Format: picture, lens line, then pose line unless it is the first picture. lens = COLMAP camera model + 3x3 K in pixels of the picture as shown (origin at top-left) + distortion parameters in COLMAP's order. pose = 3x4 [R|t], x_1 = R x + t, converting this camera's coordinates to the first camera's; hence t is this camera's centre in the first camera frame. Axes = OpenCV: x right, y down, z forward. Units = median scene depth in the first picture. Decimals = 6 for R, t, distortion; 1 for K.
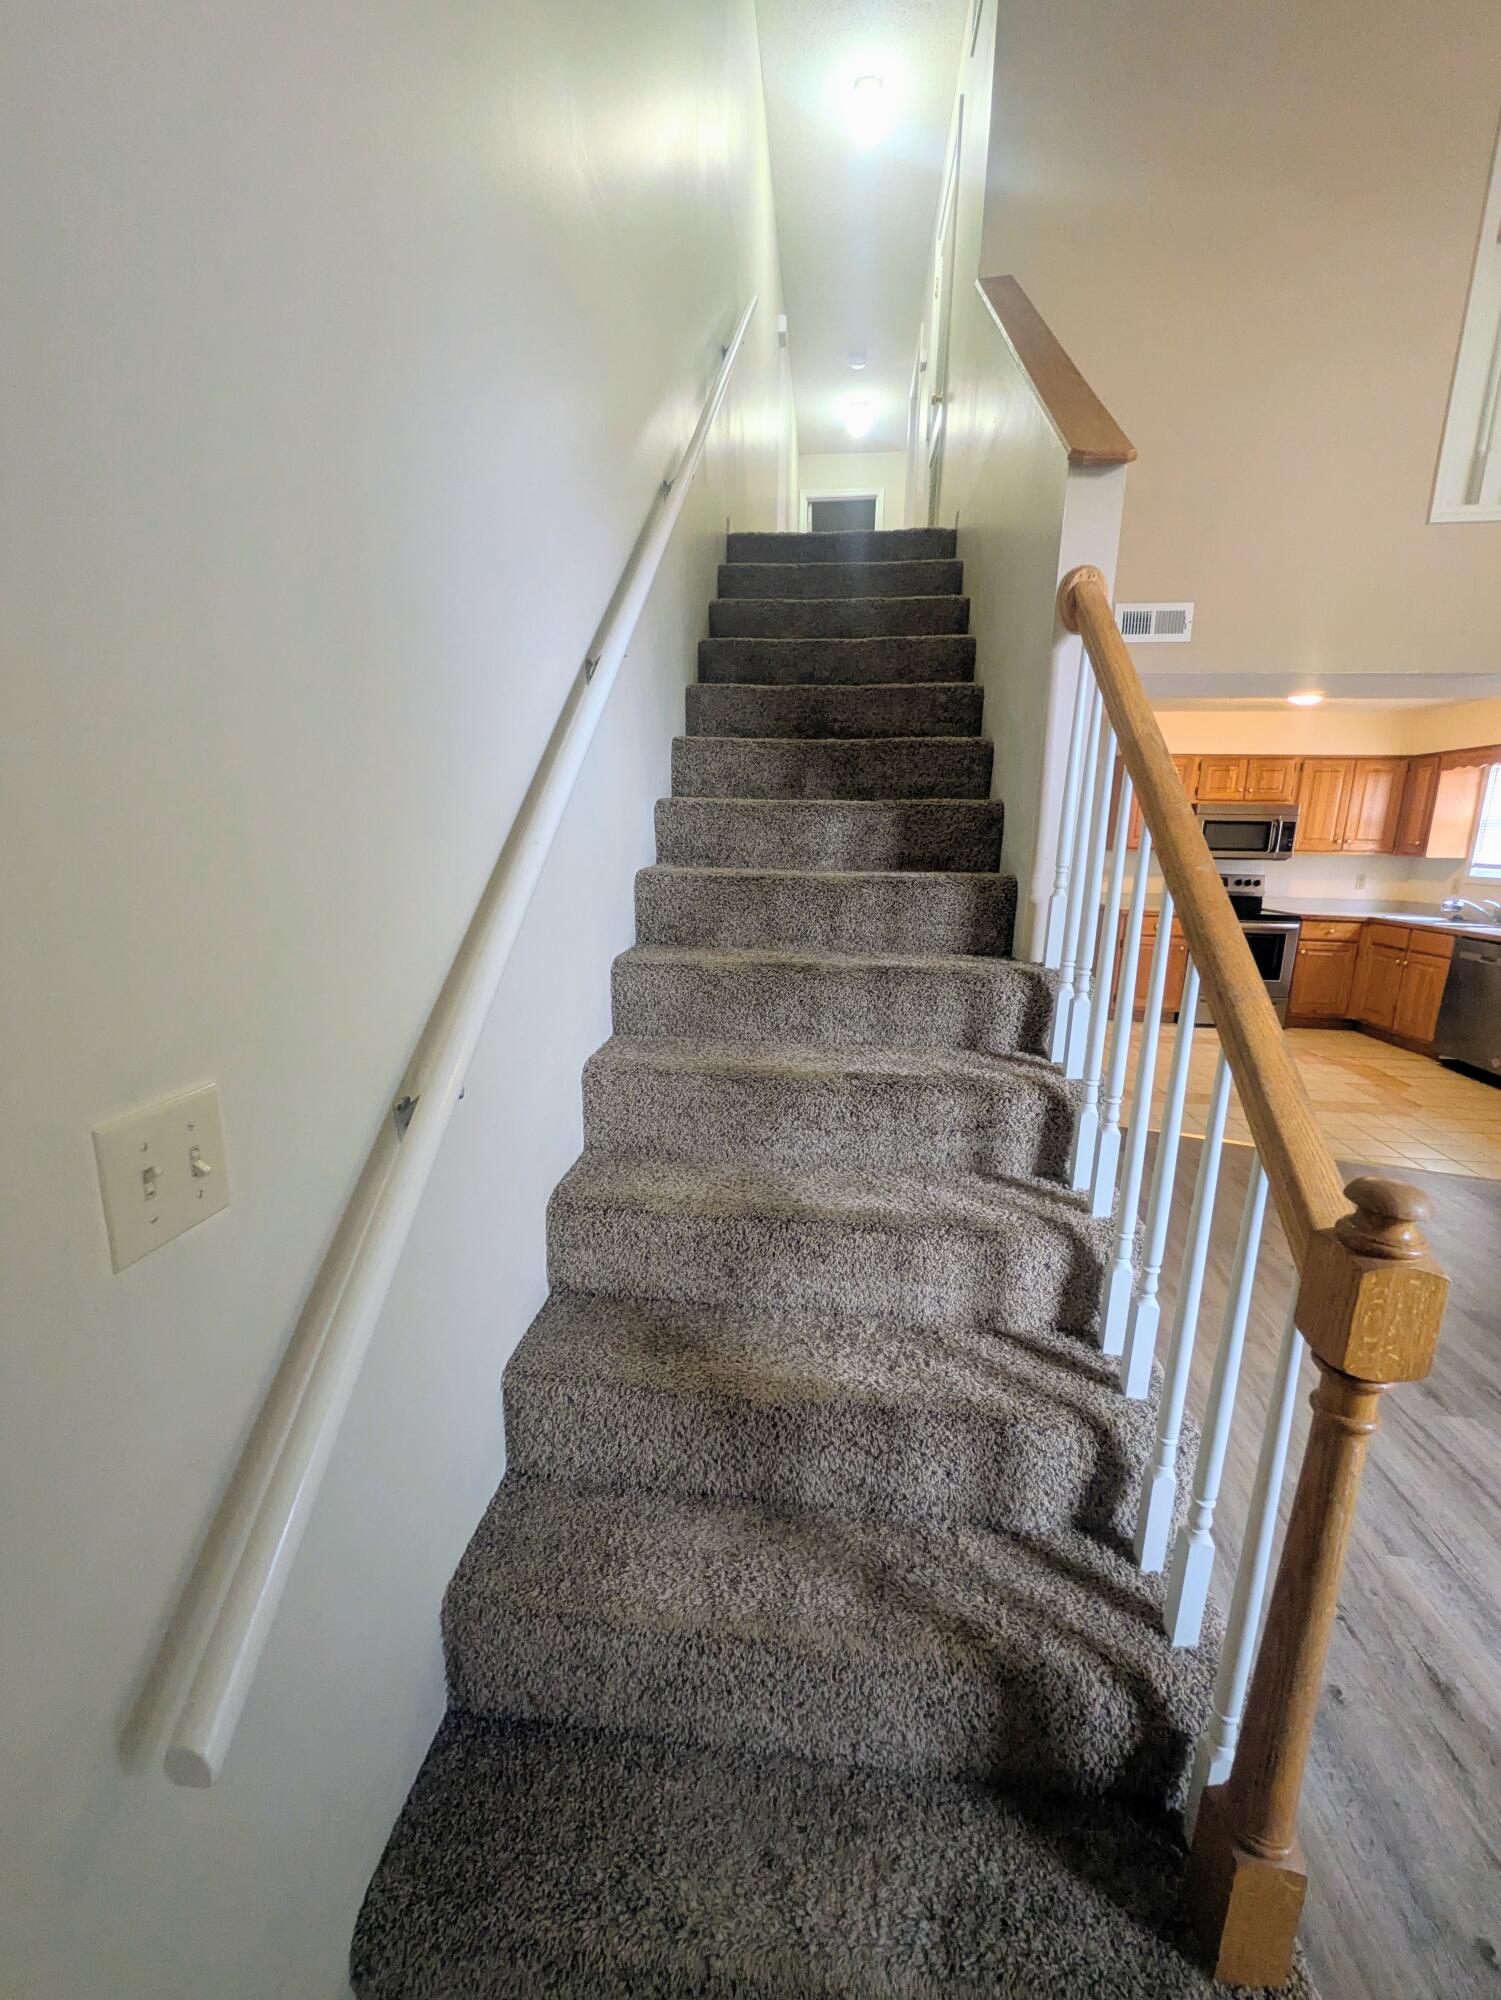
lens RADIAL K [[793.3, 0, 750.5], [0, 793.3, 1000.0], [0, 0, 1]] dist [-0.000585, 0.000356]
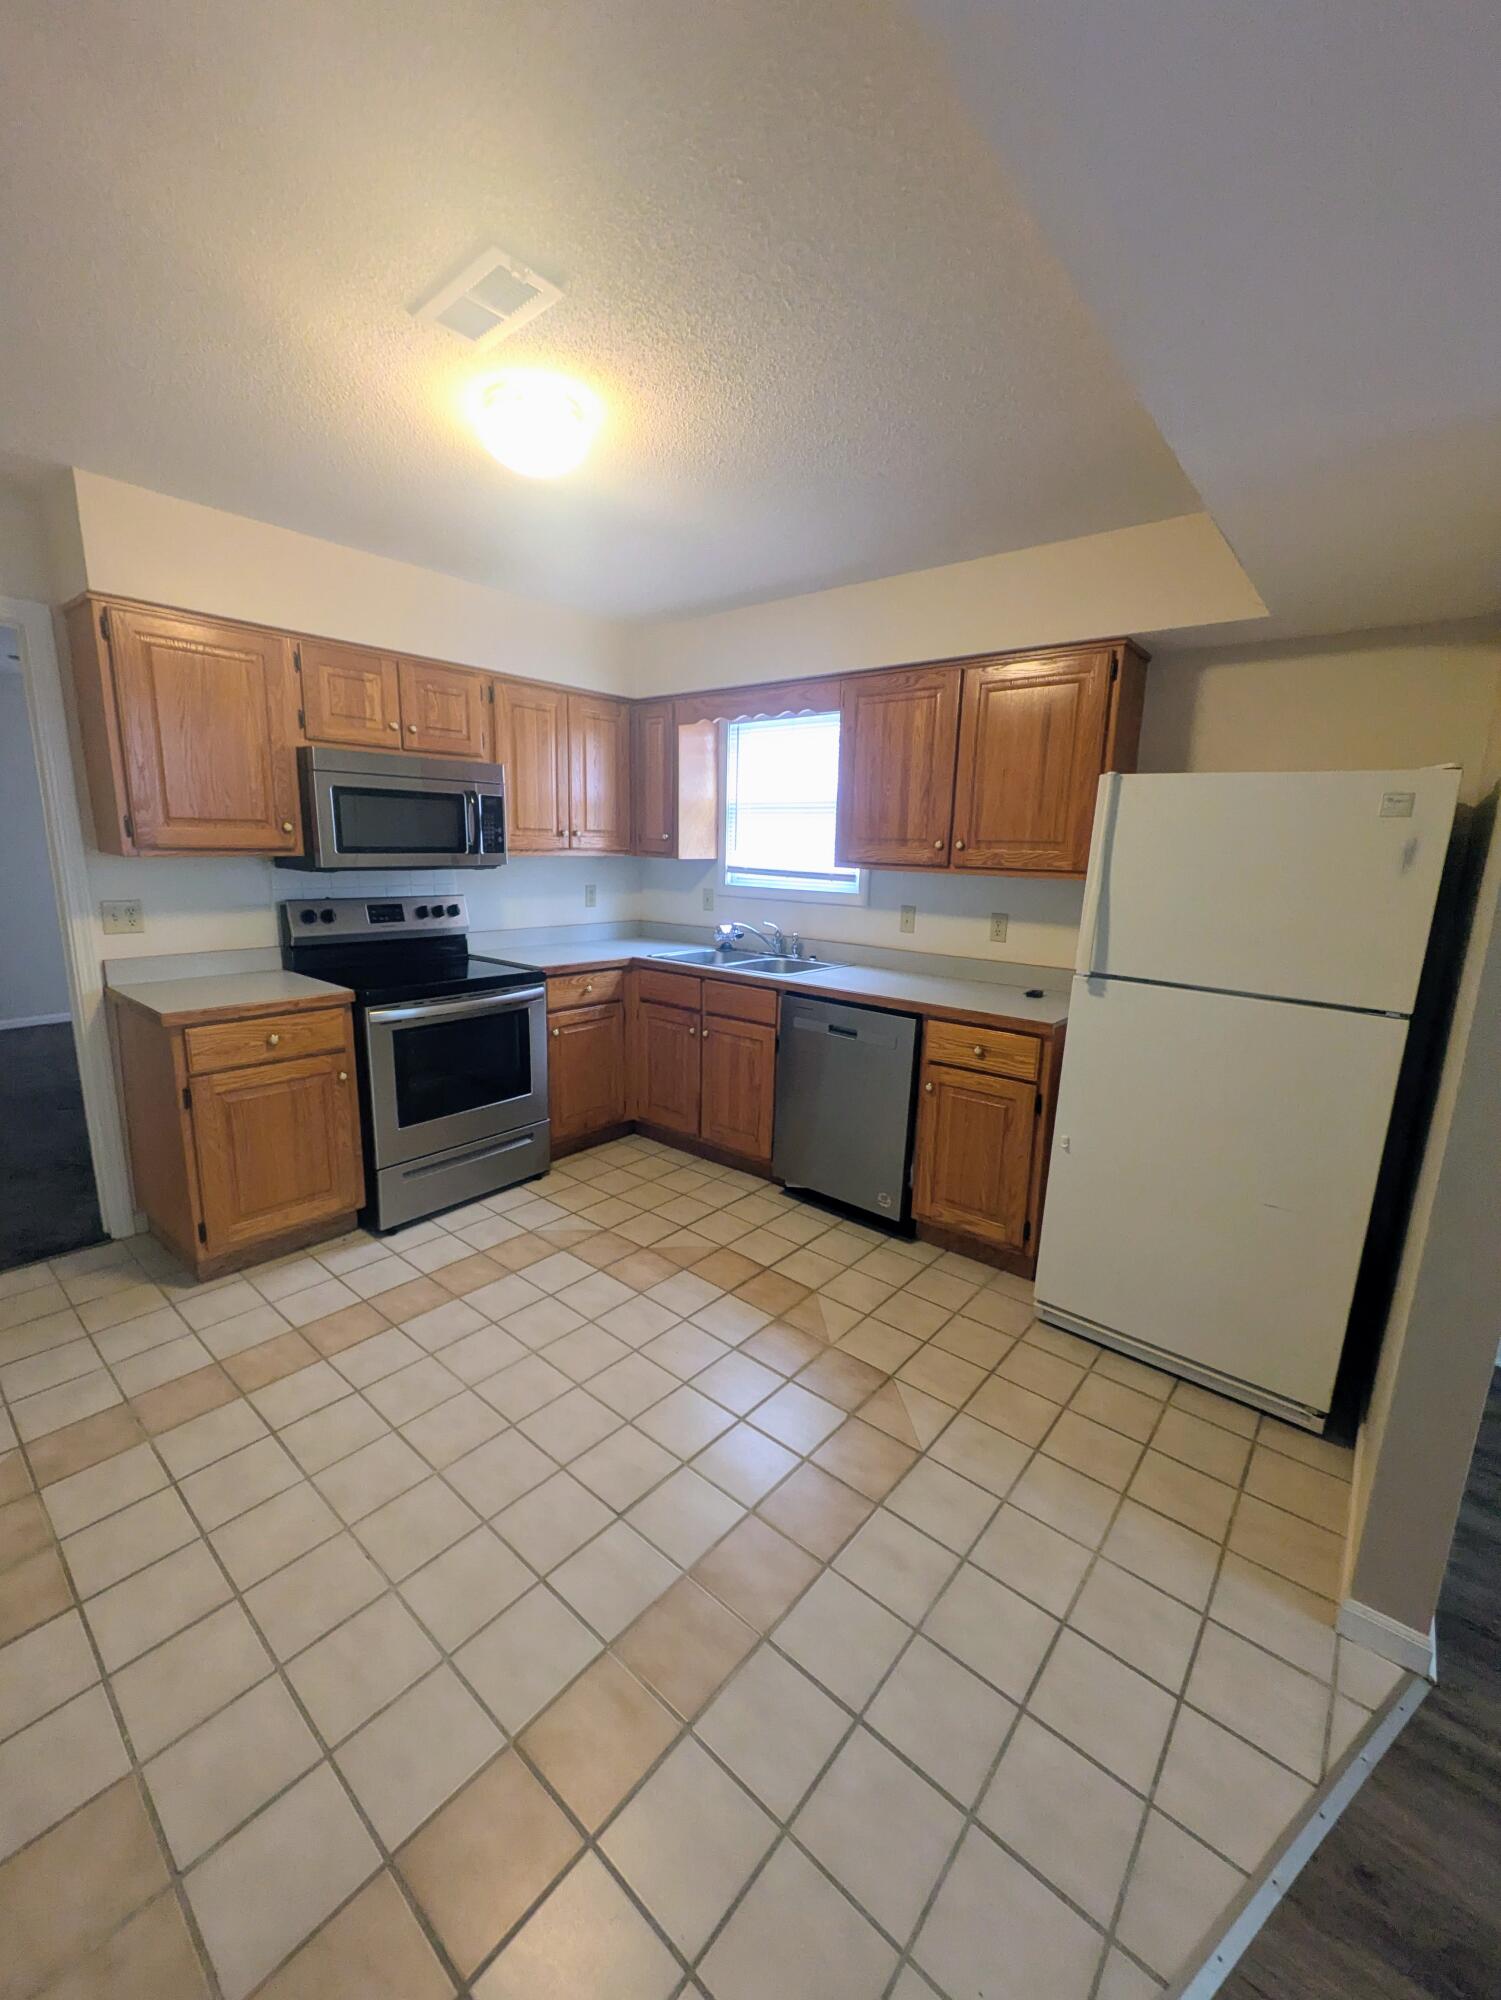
lens RADIAL K [[793.3, 0, 750.5], [0, 793.3, 1000.0], [0, 0, 1]] dist [-0.000585, 0.000356]
pose [[0.555476, -0.167754, 0.814436, 0.342974], [0.157586, 0.982927, 0.094979, -0.121831], [-0.816464, 0.075585, 0.572428, 0.604104]]
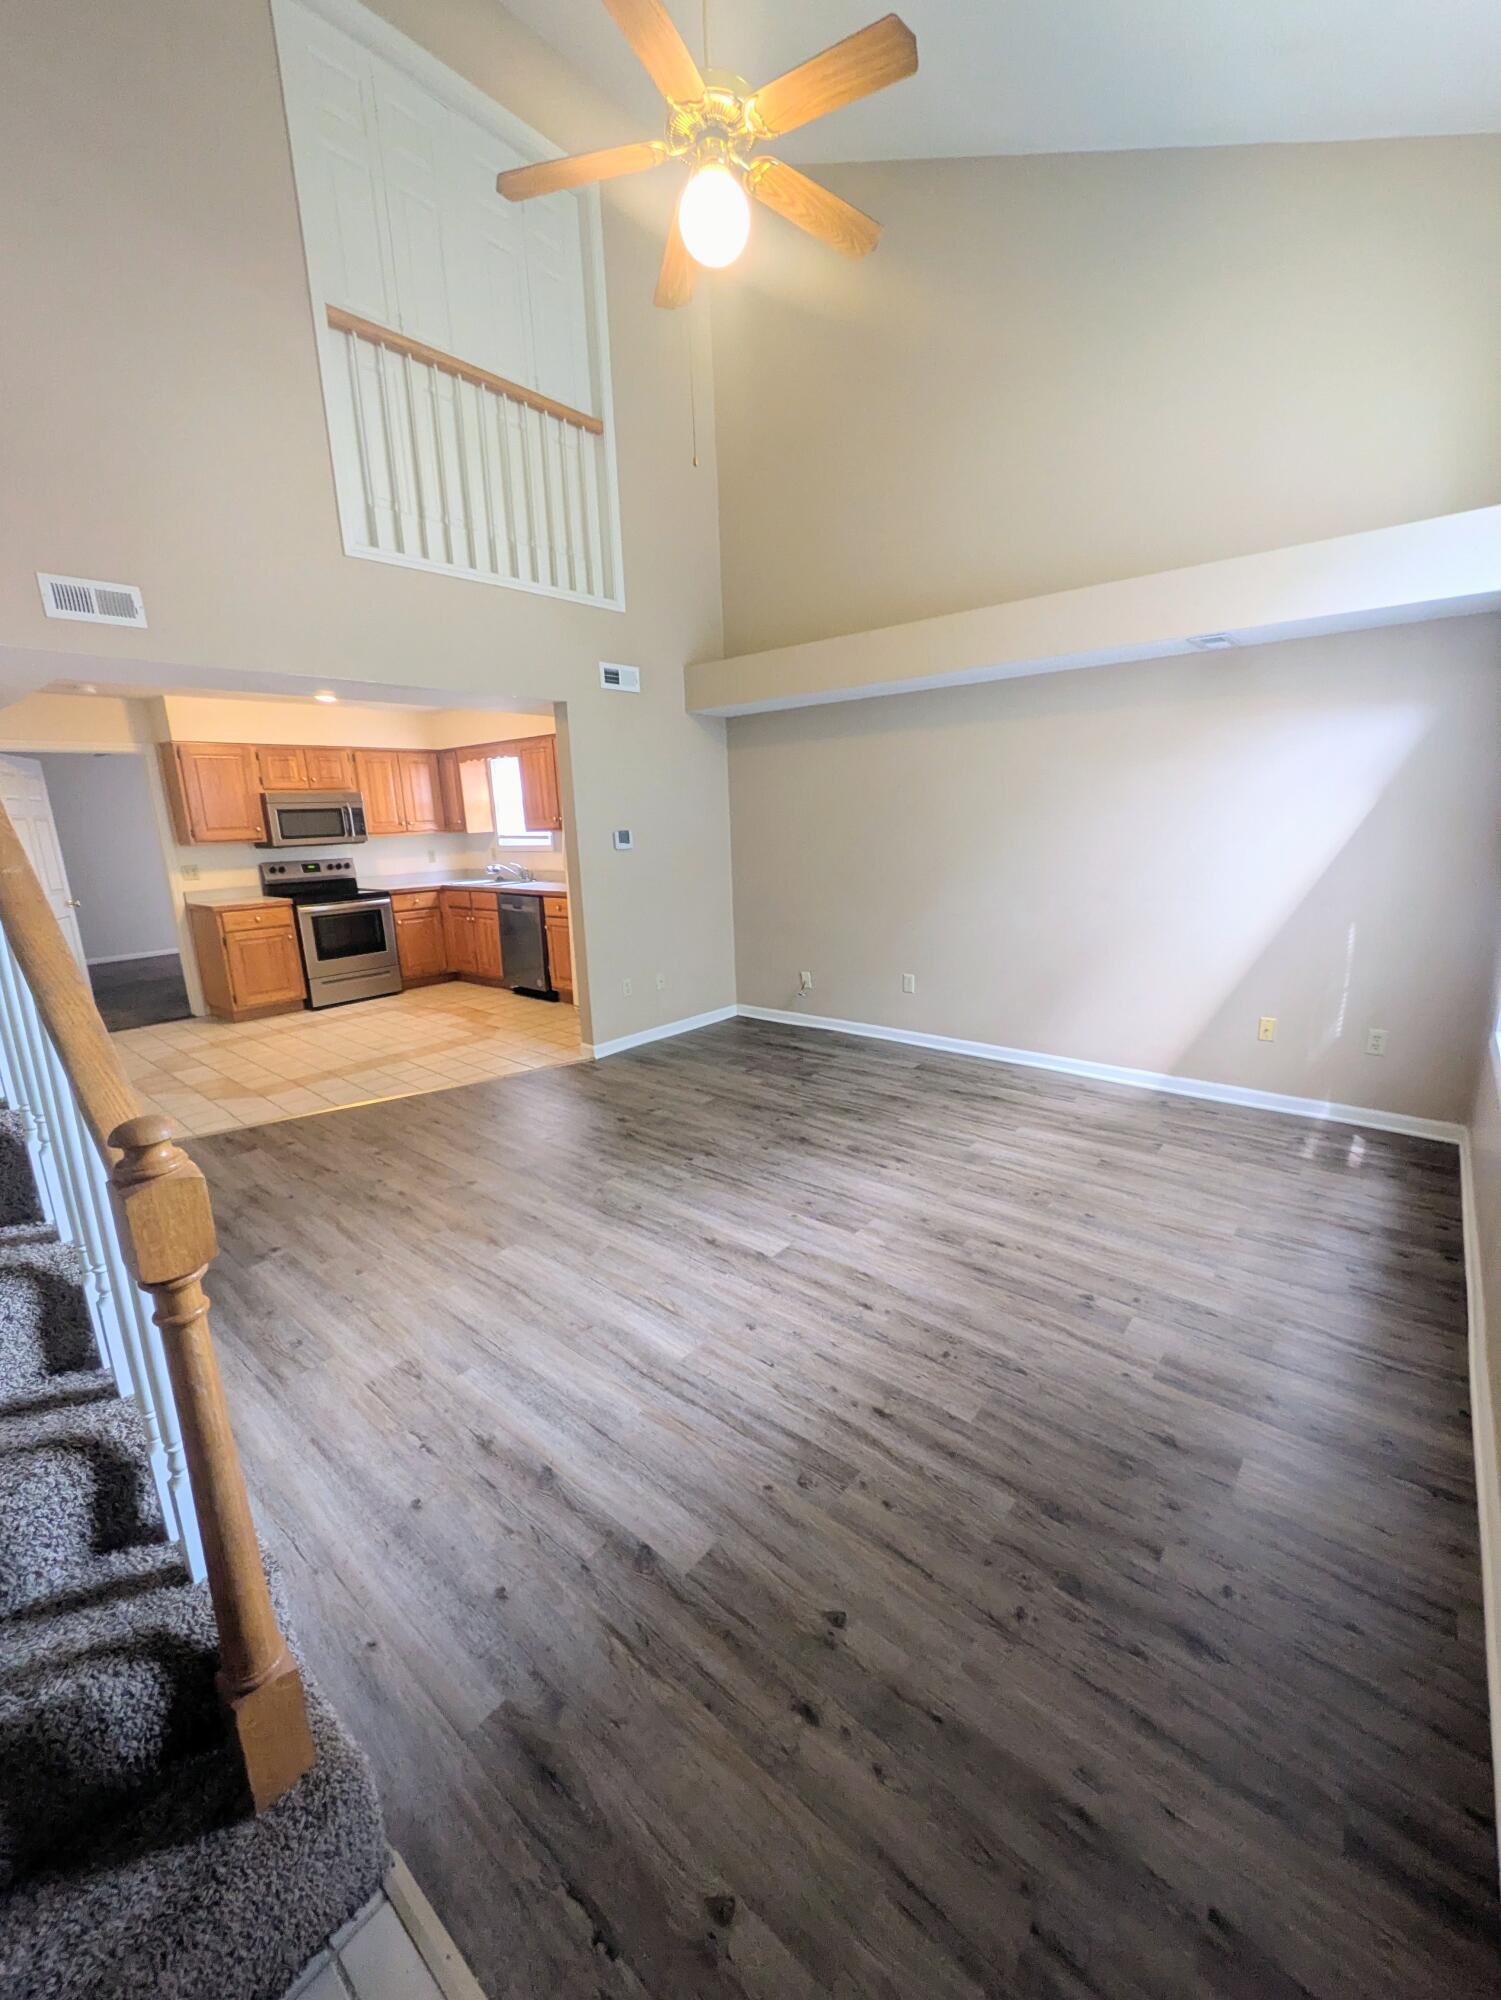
lens RADIAL K [[792.2, 0, 748.9], [0, 792.2, 997.9], [0, 0, 1]] dist [-0.000970, 0.000122]
pose [[0.559372, -0.225201, 0.797739, 0.051439], [0.214746, 0.968901, 0.122941, 0.012869], [-0.800617, 0.102541, 0.590337, -0.060619]]
